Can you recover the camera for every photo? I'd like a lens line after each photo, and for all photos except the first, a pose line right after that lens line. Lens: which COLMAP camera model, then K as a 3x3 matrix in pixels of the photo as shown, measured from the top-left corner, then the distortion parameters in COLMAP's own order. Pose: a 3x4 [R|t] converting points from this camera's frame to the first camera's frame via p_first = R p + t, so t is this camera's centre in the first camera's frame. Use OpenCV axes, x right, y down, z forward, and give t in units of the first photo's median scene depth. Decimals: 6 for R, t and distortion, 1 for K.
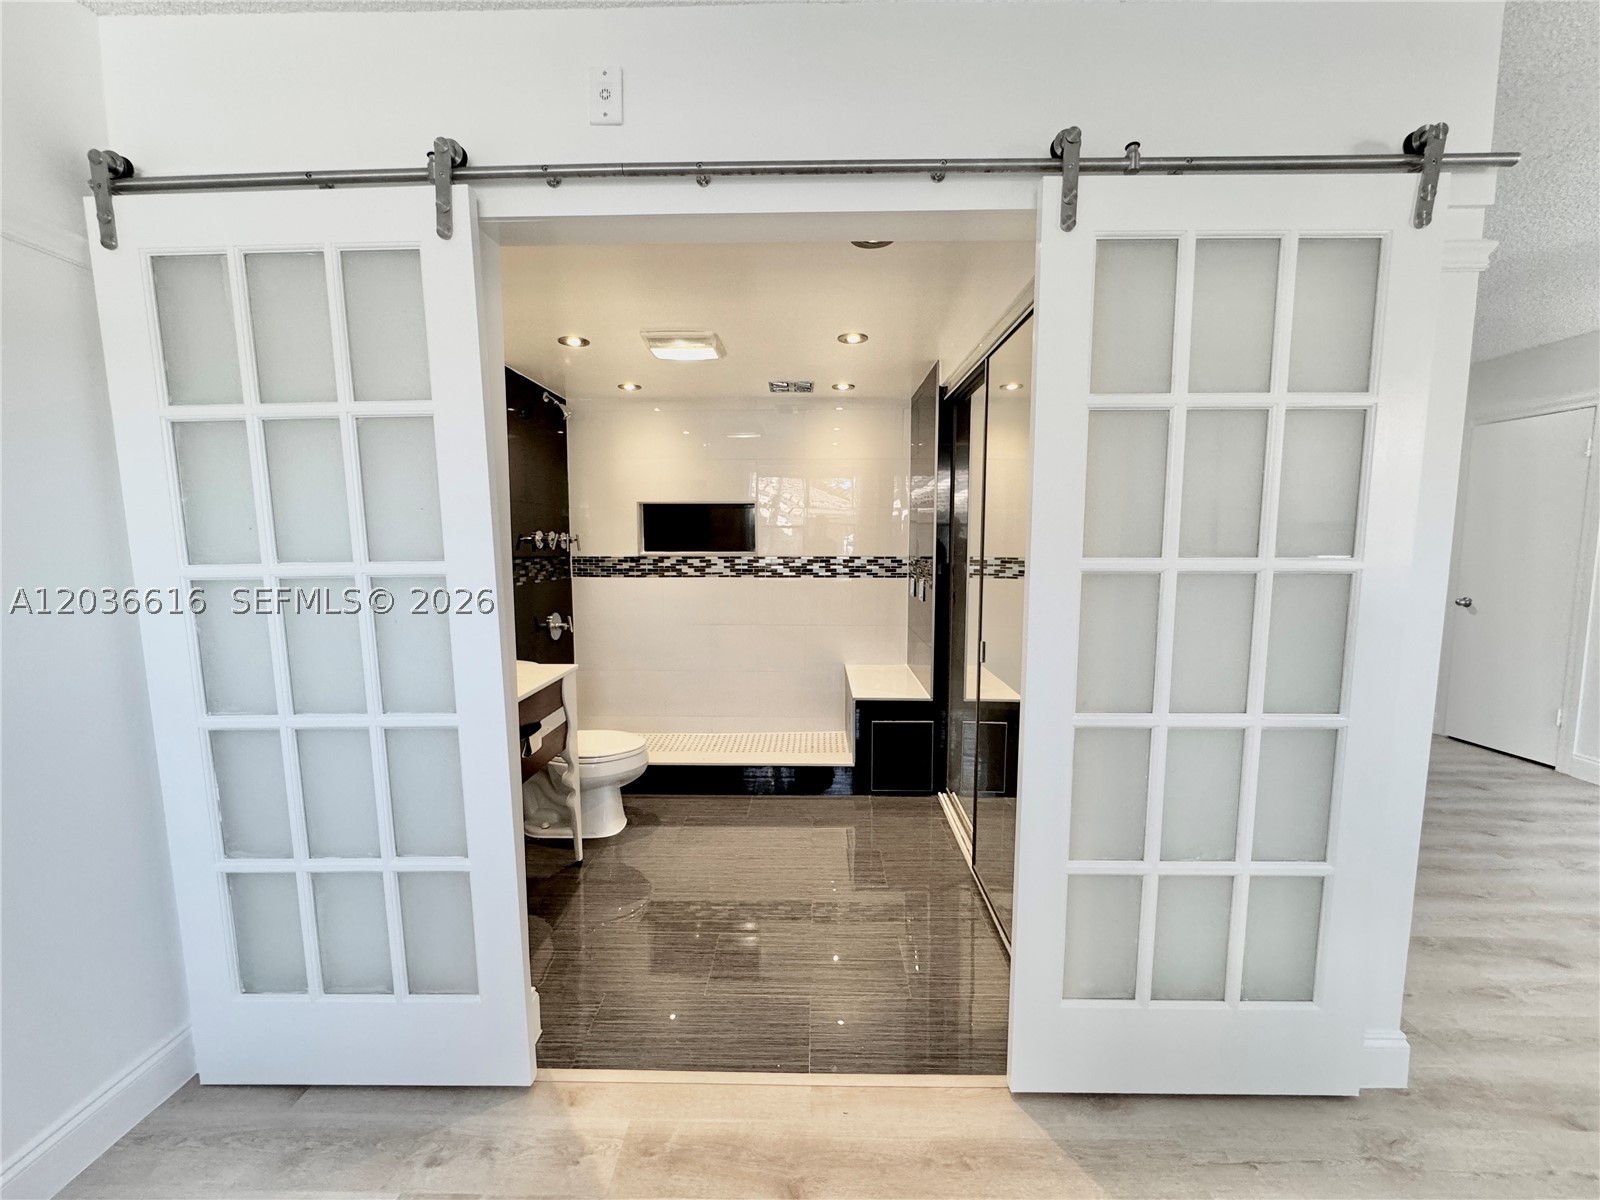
lens RADIAL K [[639.9, 0, 799.1], [0, 639.9, 599.9], [0, 0, 1]] dist [-0.002502, -0.000102]
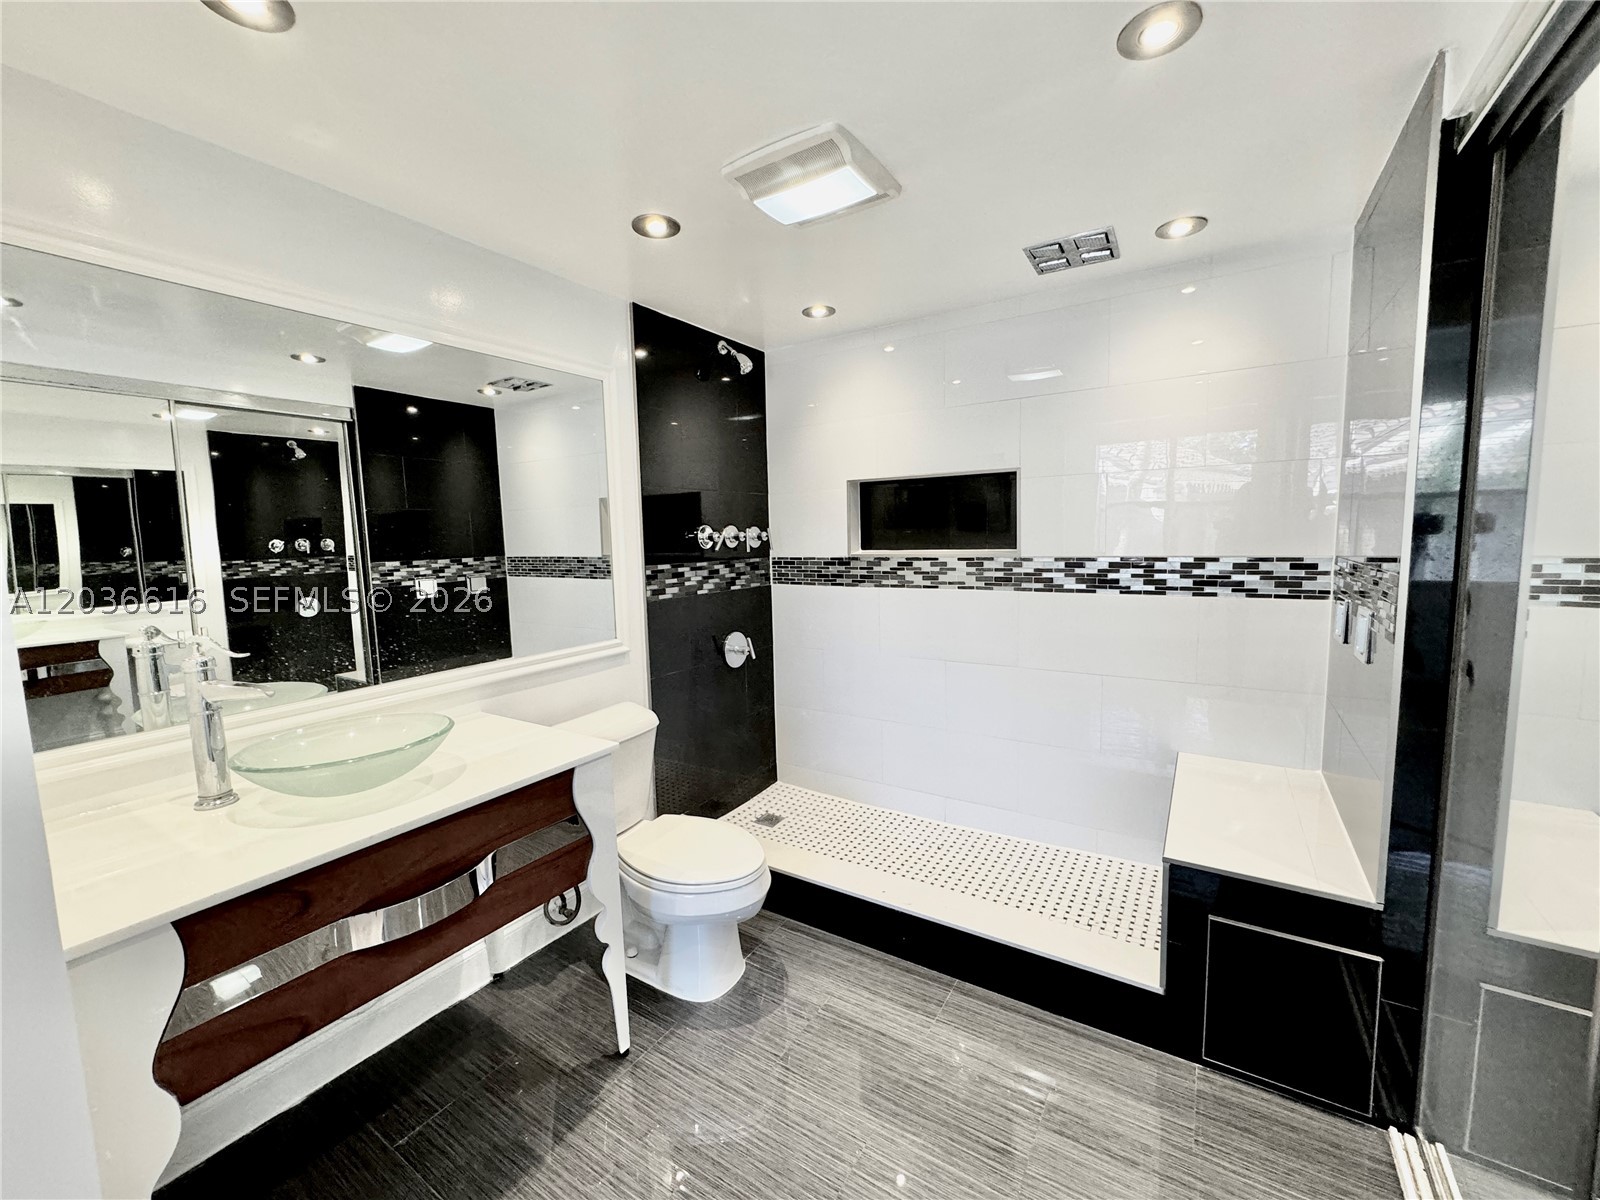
lens RADIAL K [[639.9, 0, 799.1], [0, 639.9, 599.9], [0, 0, 1]] dist [-0.002502, -0.000102]
pose [[0.852912, 0.034005, -0.520946, 0.076009], [-0.025806, 0.999403, 0.022986, -0.035362], [0.521416, -0.006162, 0.853280, 0.361839]]
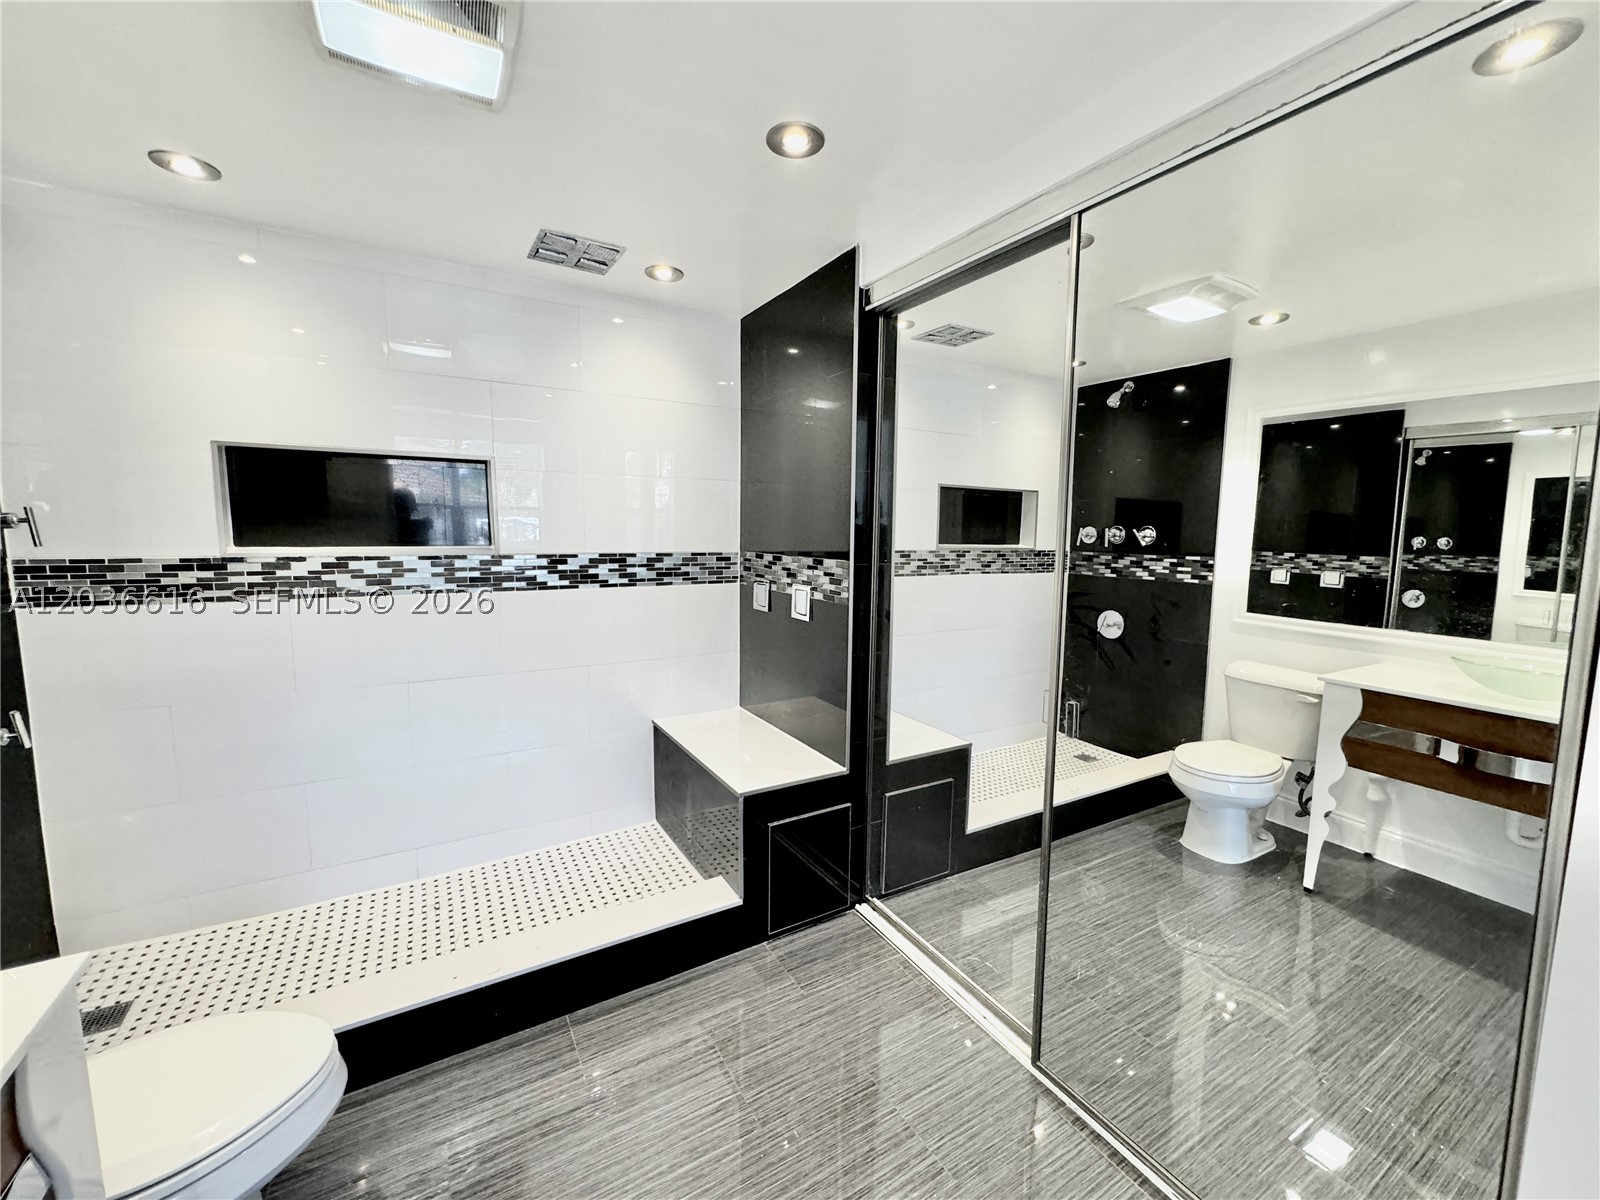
lens RADIAL K [[639.9, 0, 799.1], [0, 639.9, 599.9], [0, 0, 1]] dist [-0.002502, -0.000102]
pose [[0.849835, -0.049310, 0.524737, -0.138410], [0.037787, 0.998752, 0.032656, -0.036111], [-0.525693, -0.007924, 0.850638, 0.375553]]
